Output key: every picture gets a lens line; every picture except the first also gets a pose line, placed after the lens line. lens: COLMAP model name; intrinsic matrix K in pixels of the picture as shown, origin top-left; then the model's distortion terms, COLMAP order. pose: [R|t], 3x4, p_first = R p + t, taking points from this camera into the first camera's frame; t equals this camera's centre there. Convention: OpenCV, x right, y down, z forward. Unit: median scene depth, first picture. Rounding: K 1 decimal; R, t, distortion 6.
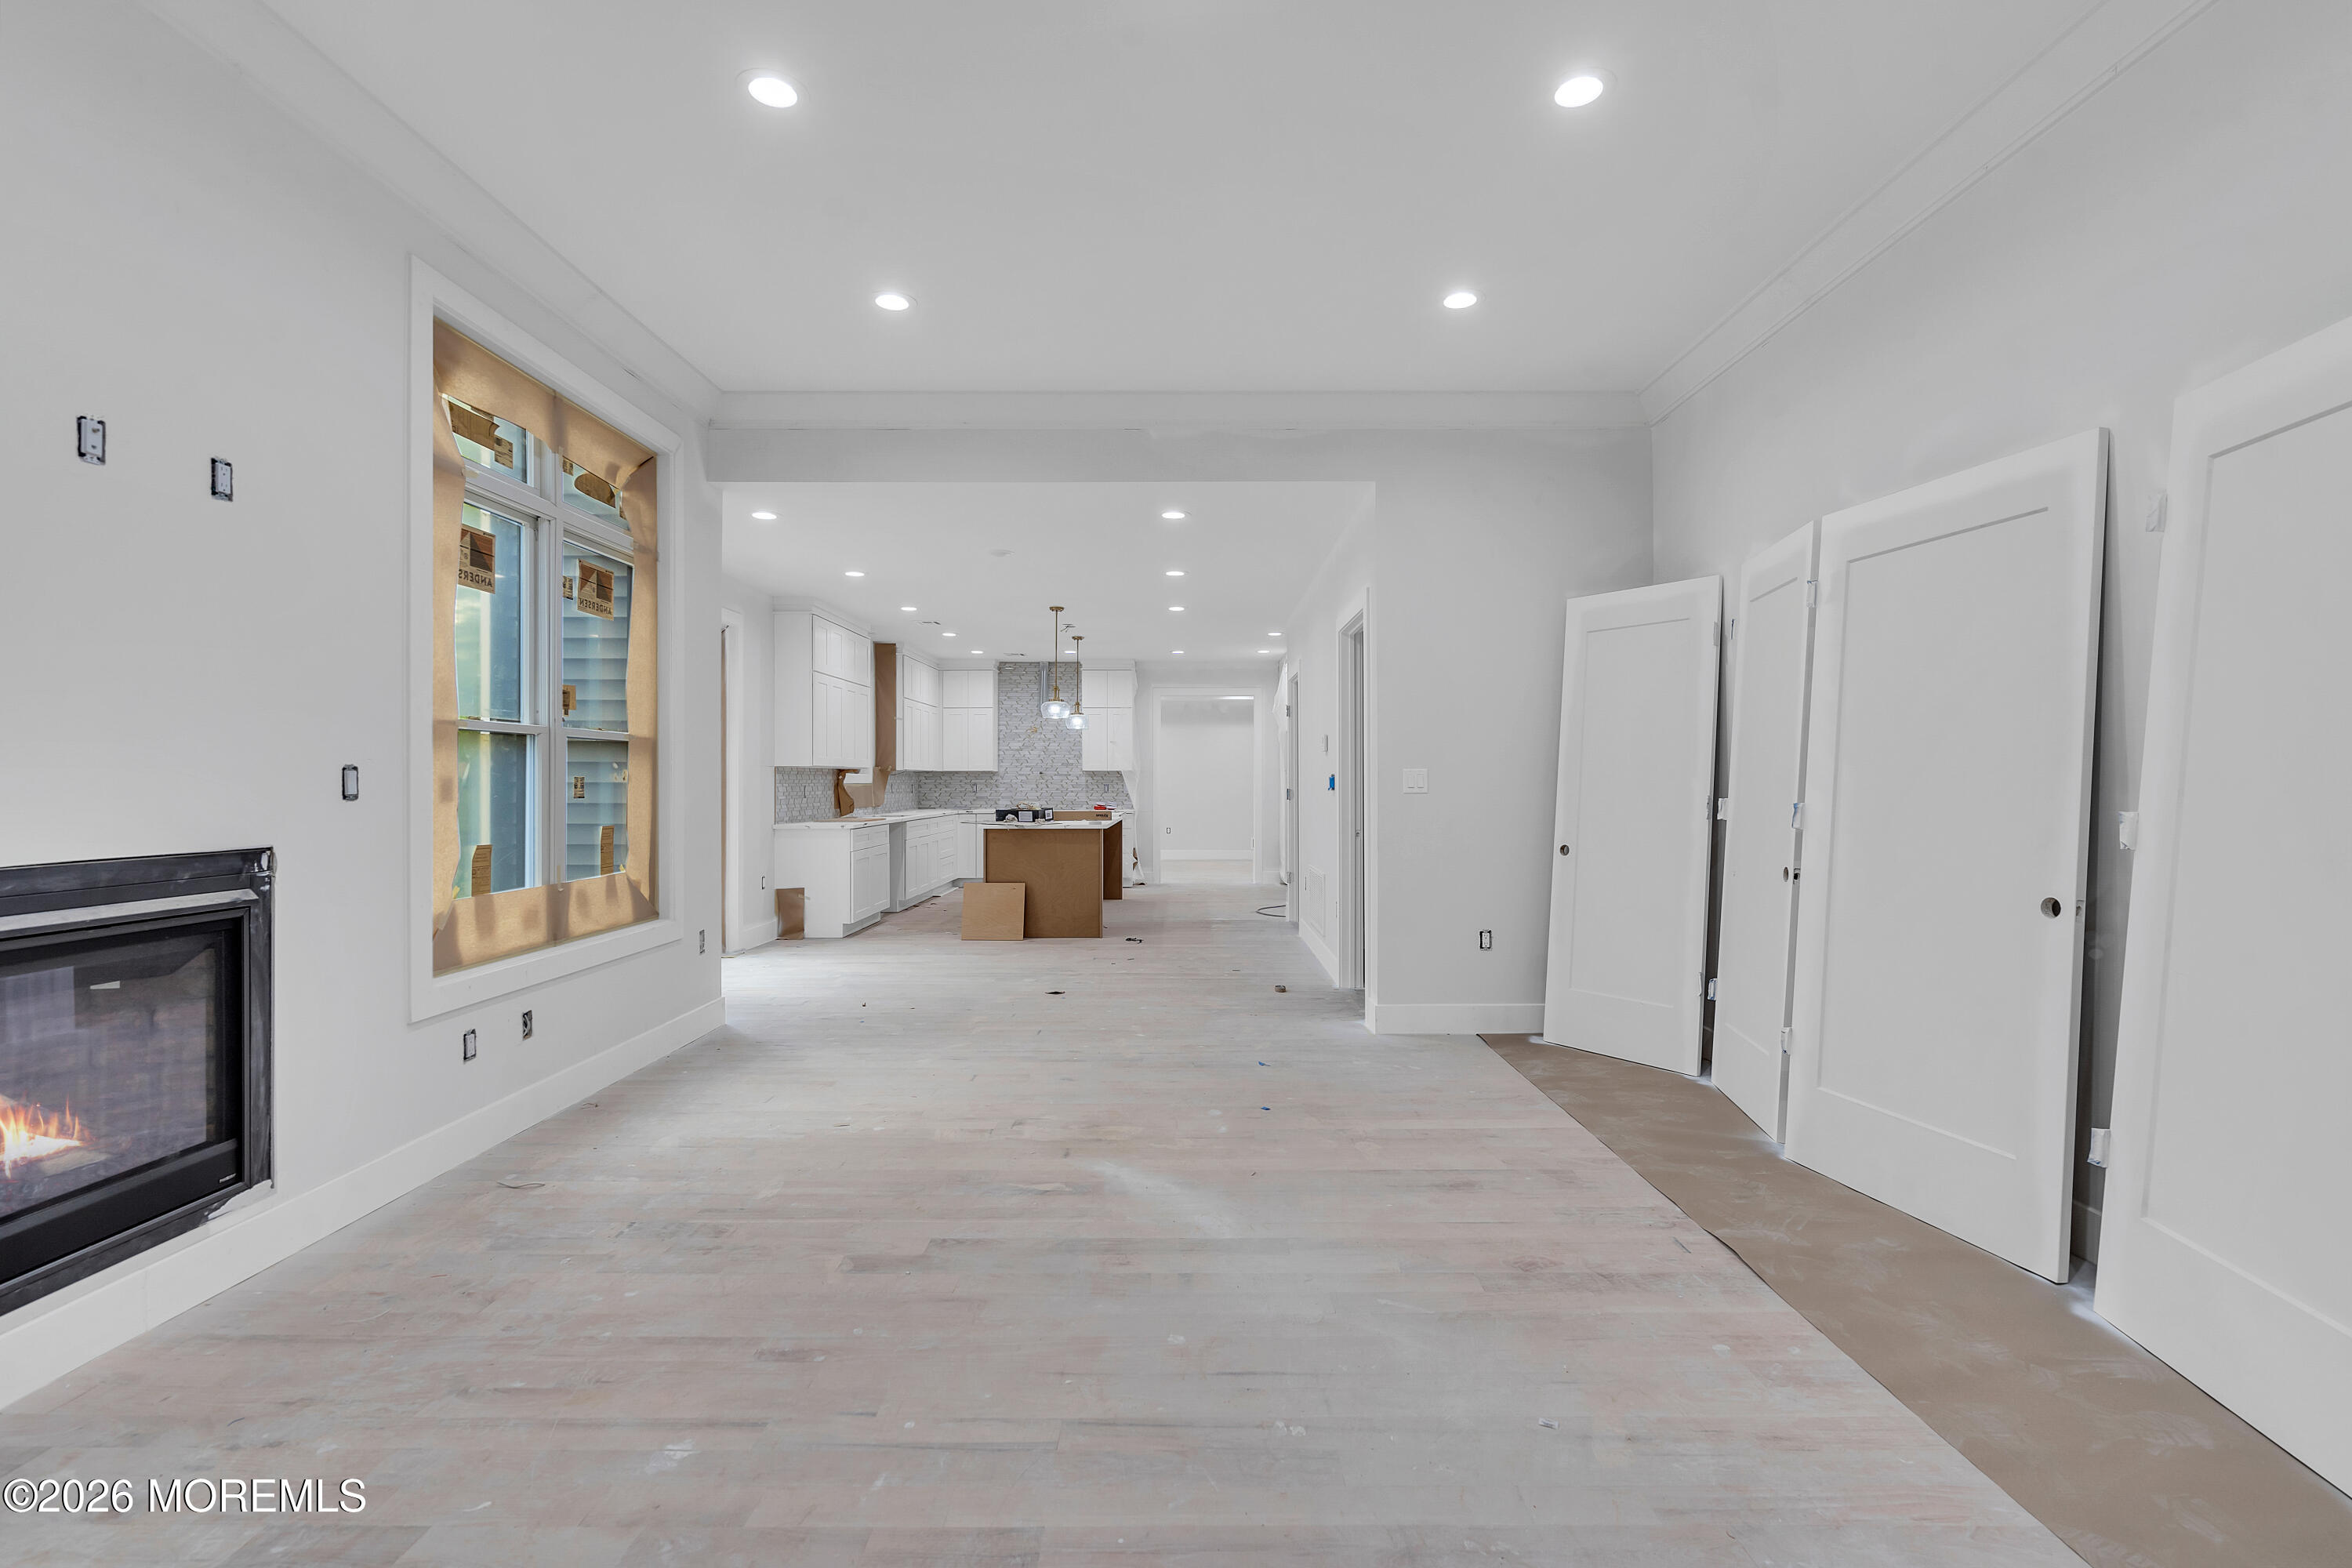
lens RADIAL K [[1075.5, 0, 1176.0], [0, 1075.5, 784.0], [0, 0, 1]] dist [0.000715, 0.000287]
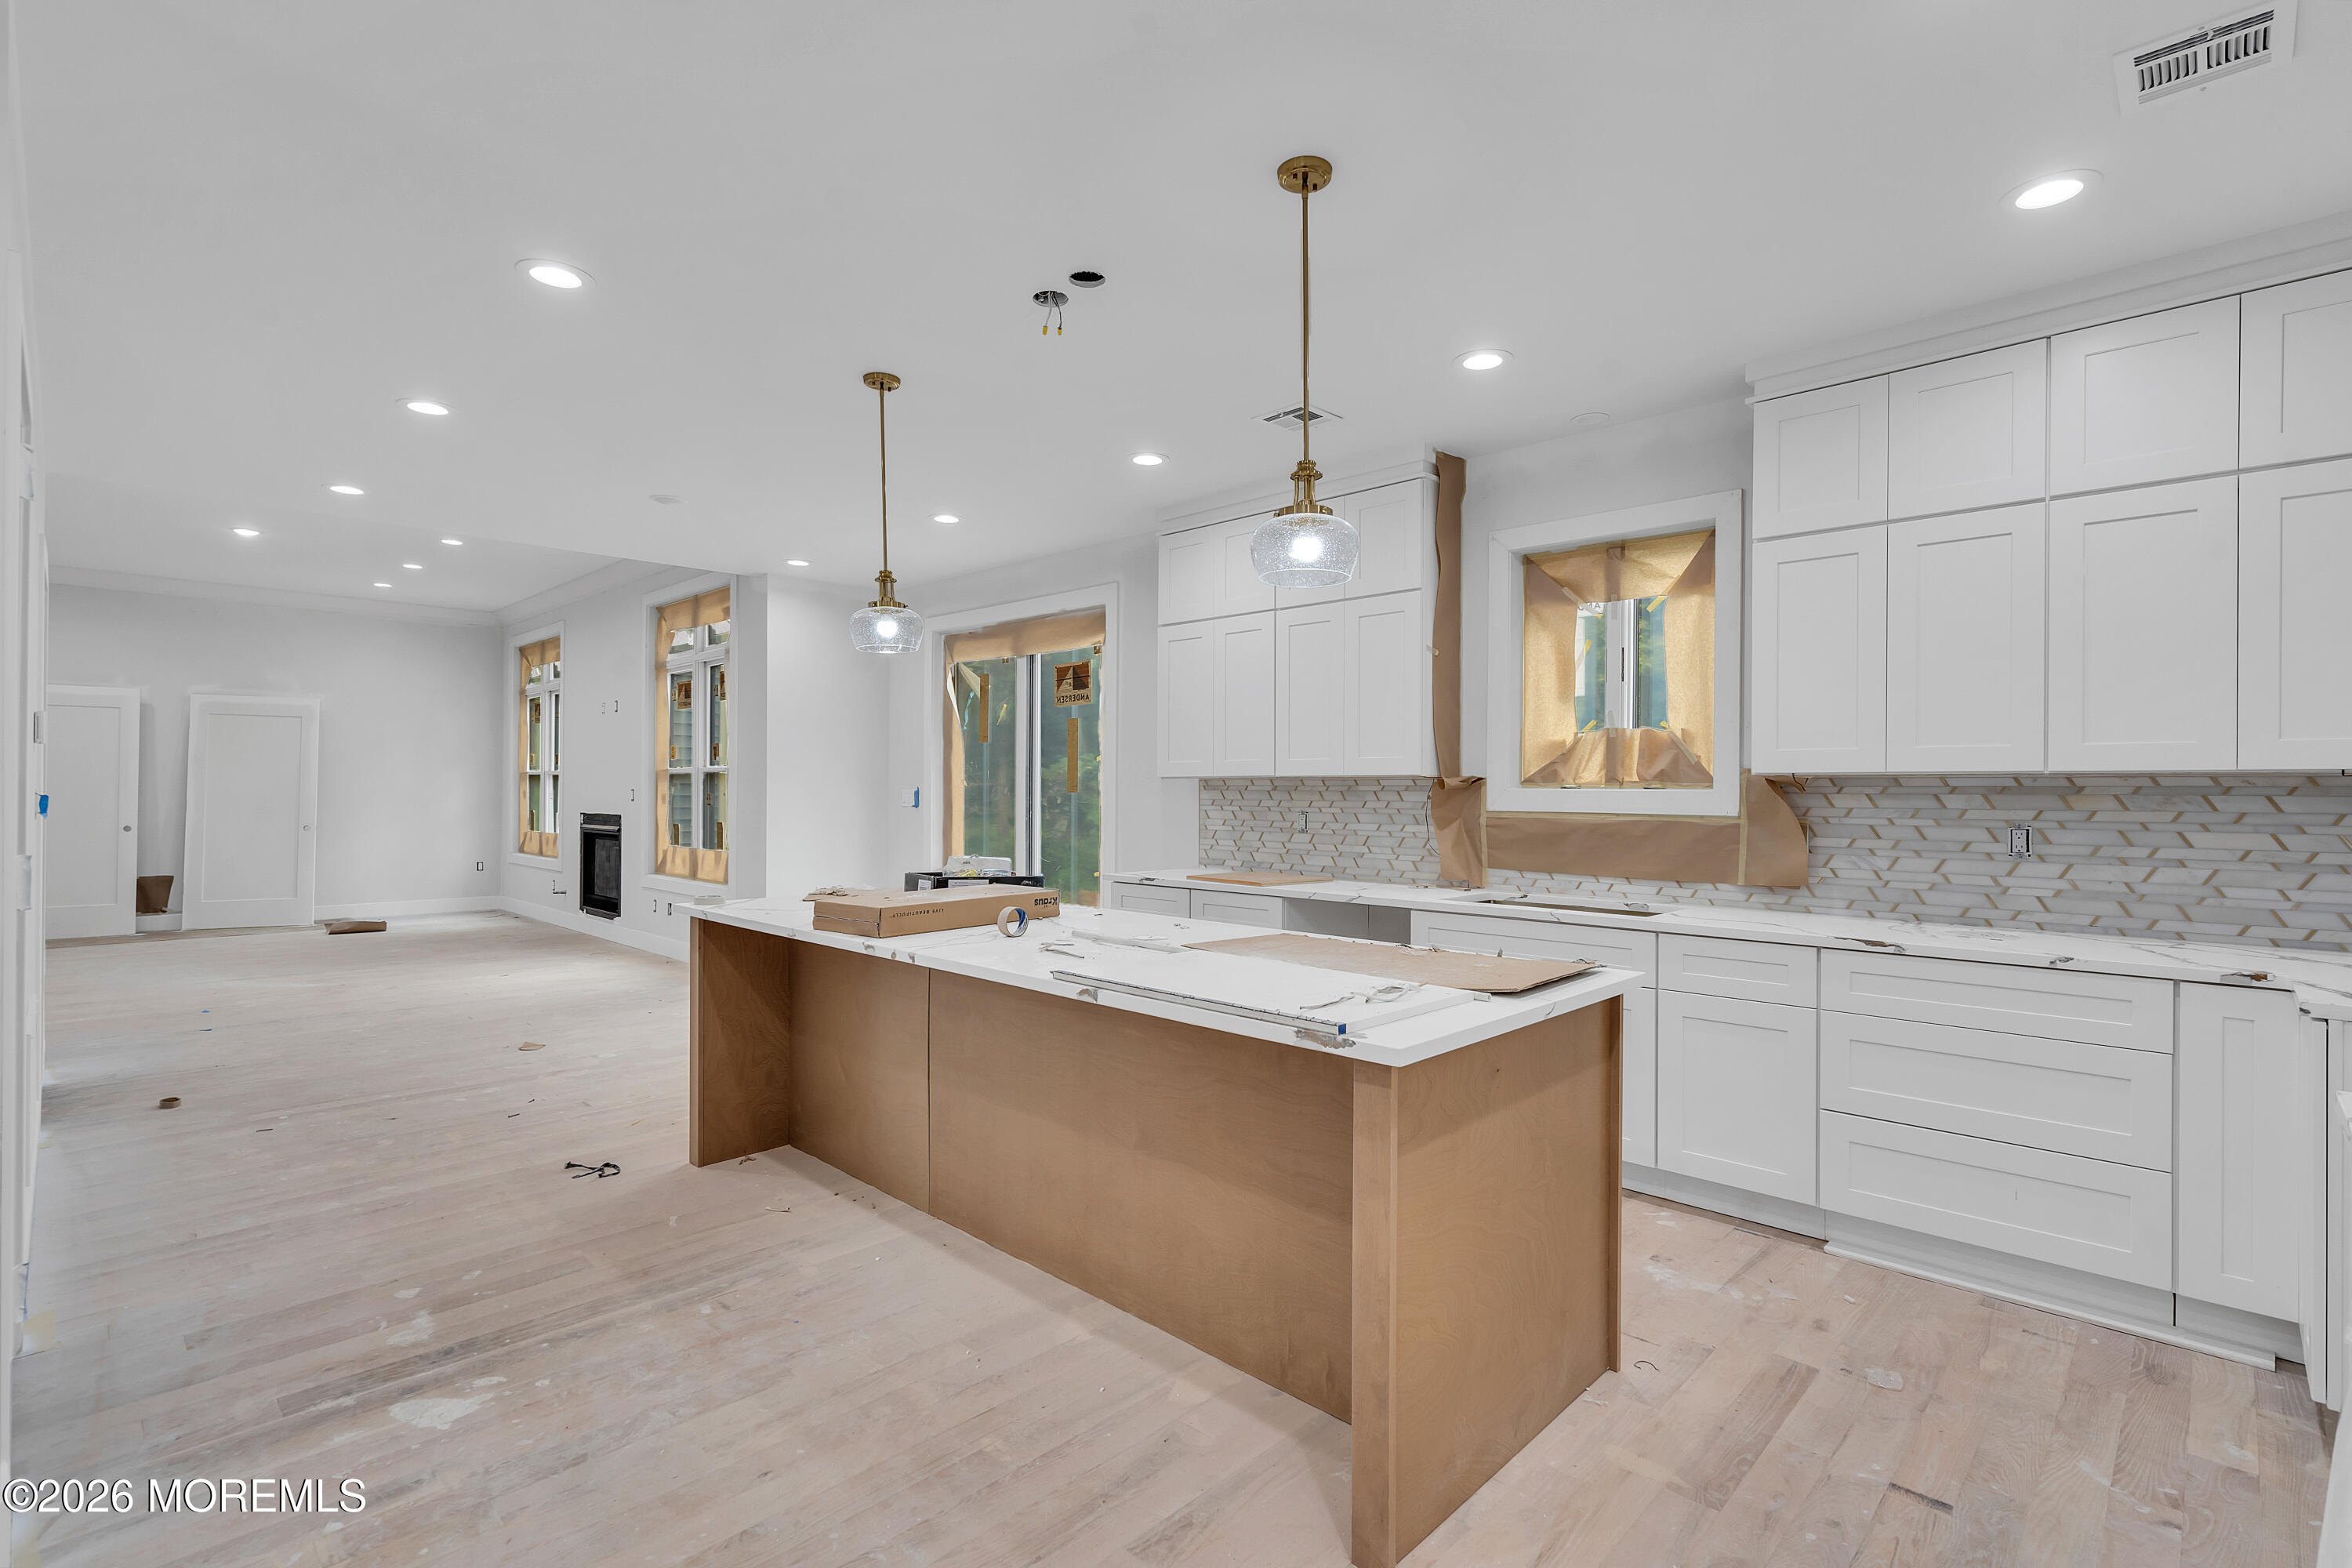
lens RADIAL K [[1075.5, 0, 1176.0], [0, 1075.5, 784.0], [0, 0, 1]] dist [0.000715, 0.000287]
pose [[-0.691557, -0.005673, -0.722299, 0.242438], [-0.007487, 0.999972, -0.000686, -0.029410], [0.722283, 0.004933, -0.691580, 3.498113]]
